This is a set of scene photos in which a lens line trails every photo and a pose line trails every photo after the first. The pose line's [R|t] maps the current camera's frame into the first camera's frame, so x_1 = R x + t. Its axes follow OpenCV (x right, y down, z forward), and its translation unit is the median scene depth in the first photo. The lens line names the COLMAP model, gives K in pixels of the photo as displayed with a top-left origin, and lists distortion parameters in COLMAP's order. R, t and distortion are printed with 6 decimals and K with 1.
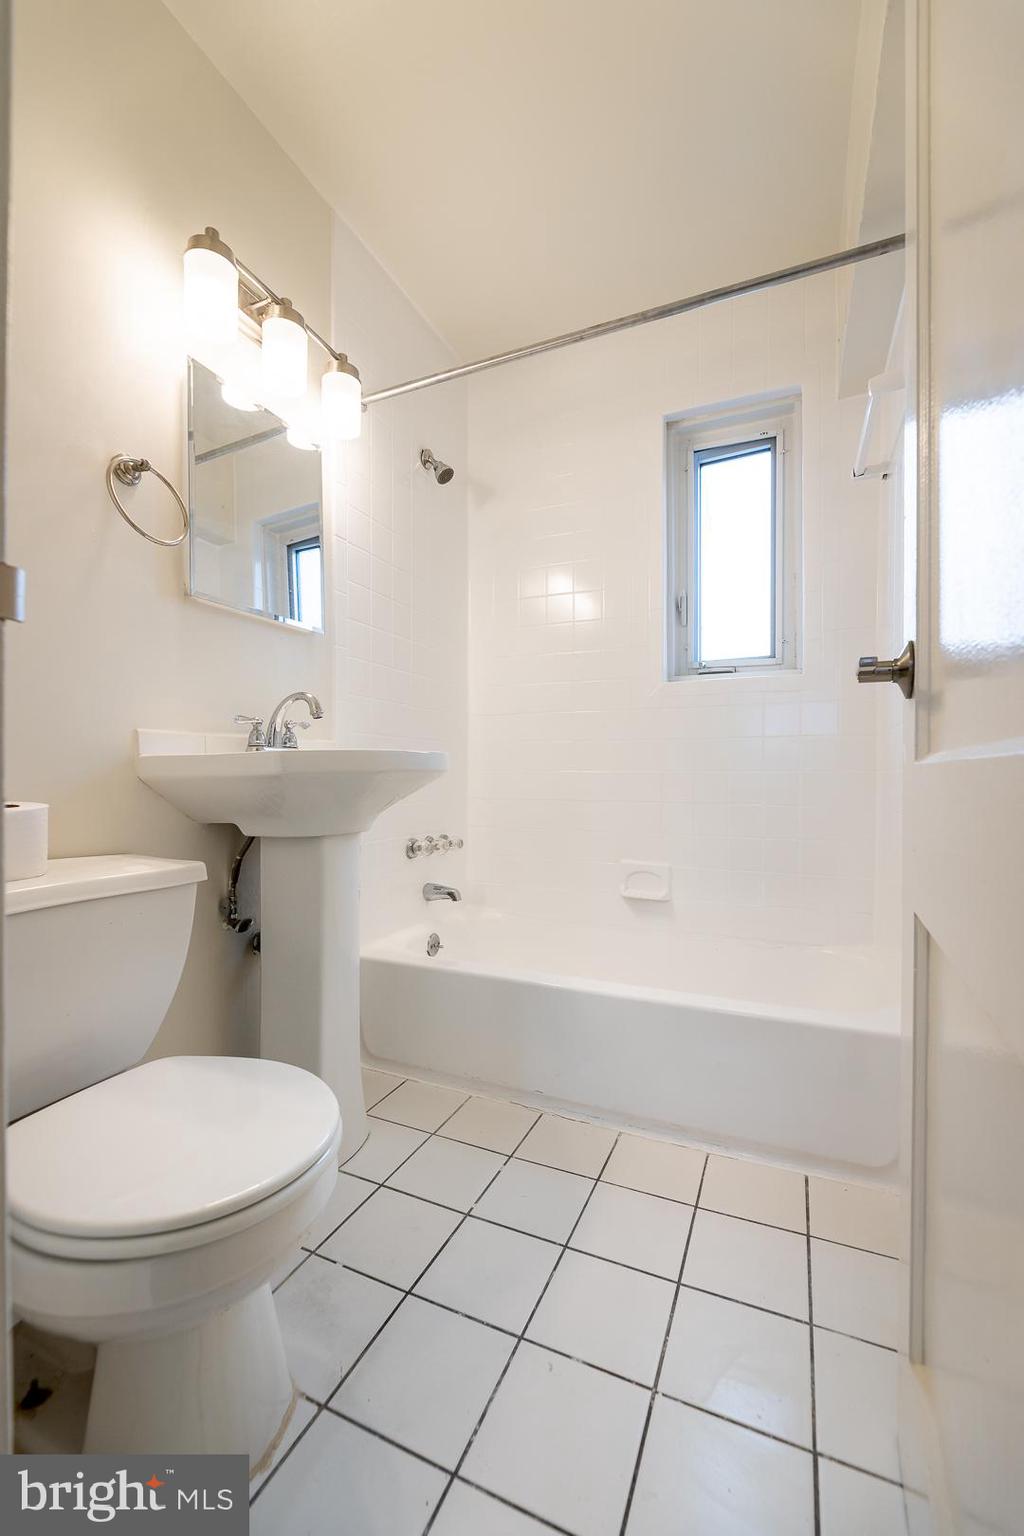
lens RADIAL K [[632.2, 0, 512.0], [0, 632.2, 768.0], [0, 0, 1]] dist [-0.001965, -0.000312]
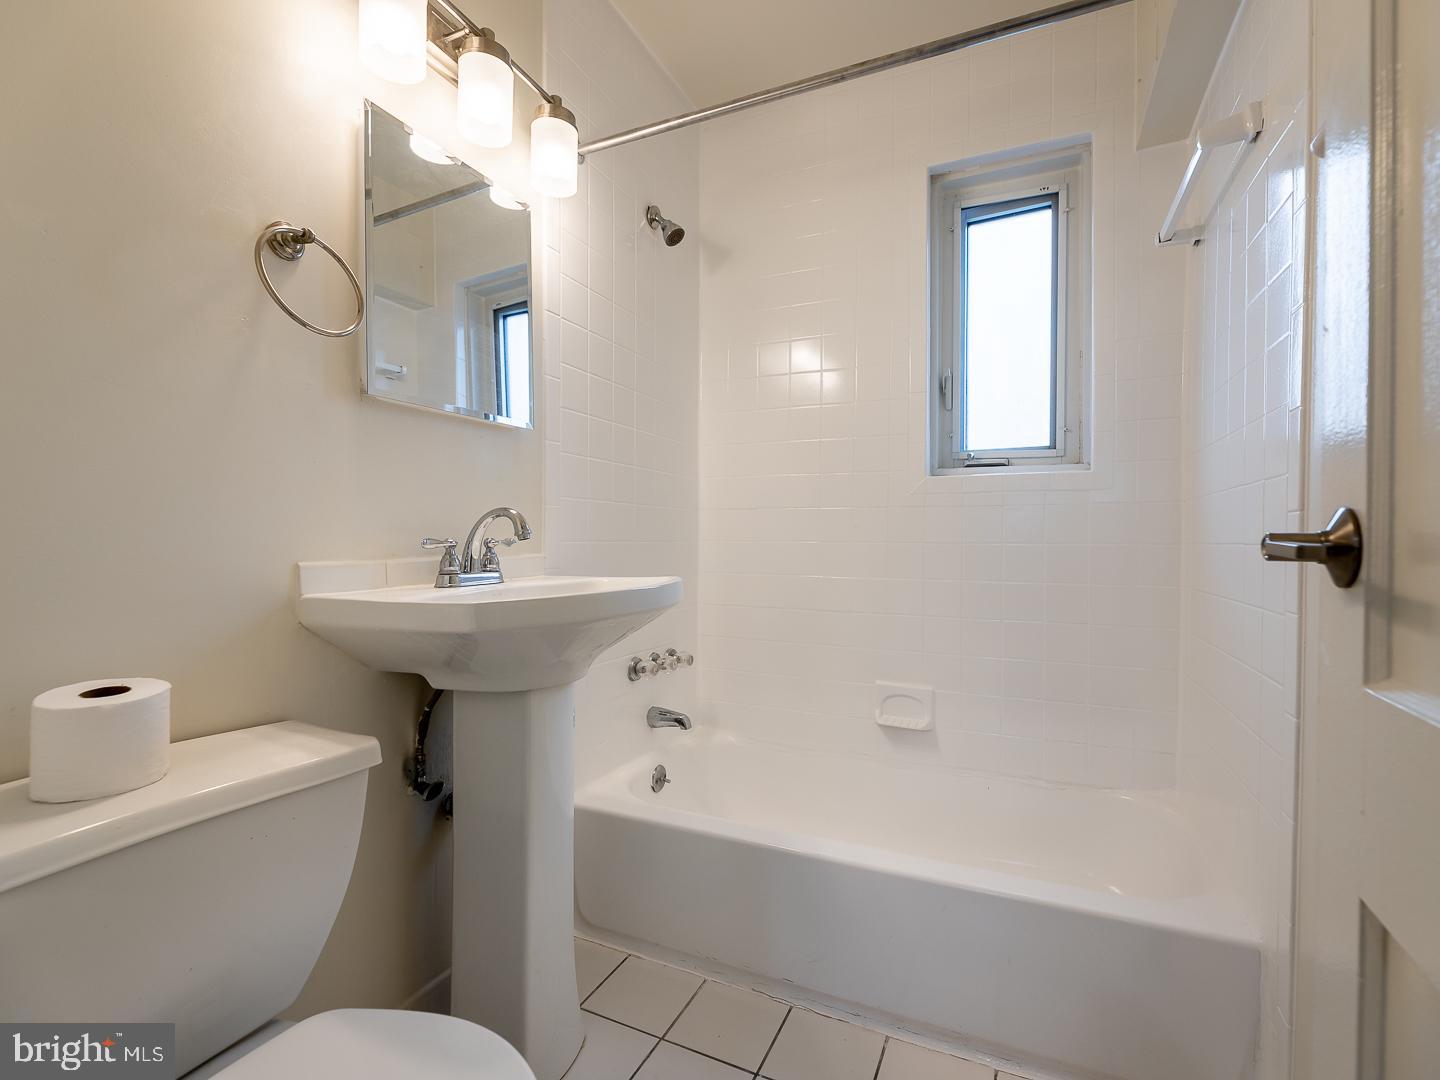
lens RADIAL K [[672.0, 0, 735.0], [0, 672.0, 535.3], [0, 0, 1]] dist [-0.001429, -0.000080]
pose [[0.999990, 0.004226, -0.001539, -0.025379], [-0.004222, 0.999988, 0.002408, -0.071594], [0.001549, -0.002402, 0.999996, 0.102168]]
